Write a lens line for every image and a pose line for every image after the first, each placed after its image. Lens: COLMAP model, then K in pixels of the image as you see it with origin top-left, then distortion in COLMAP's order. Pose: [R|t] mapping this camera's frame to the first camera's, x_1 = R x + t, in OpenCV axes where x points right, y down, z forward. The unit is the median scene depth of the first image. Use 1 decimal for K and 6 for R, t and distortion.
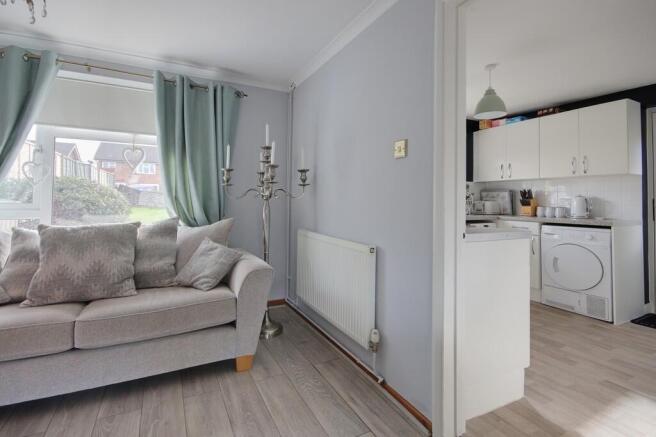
lens RADIAL K [[312.0, 0, 327.6], [0, 312.0, 204.2], [0, 0, 1]] dist [-0.002908, -0.000357]
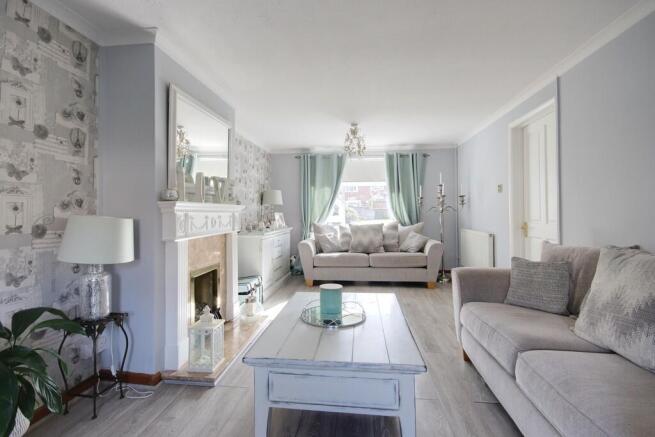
lens RADIAL K [[311.5, 0, 327.1], [0, 311.5, 204.3], [0, 0, 1]] dist [-0.002908, -0.000357]
pose [[0.834288, -0.033164, -0.550331, 0.312381], [0.012886, 0.999089, -0.040672, 0.004223], [0.551179, 0.026841, 0.833955, -1.120911]]
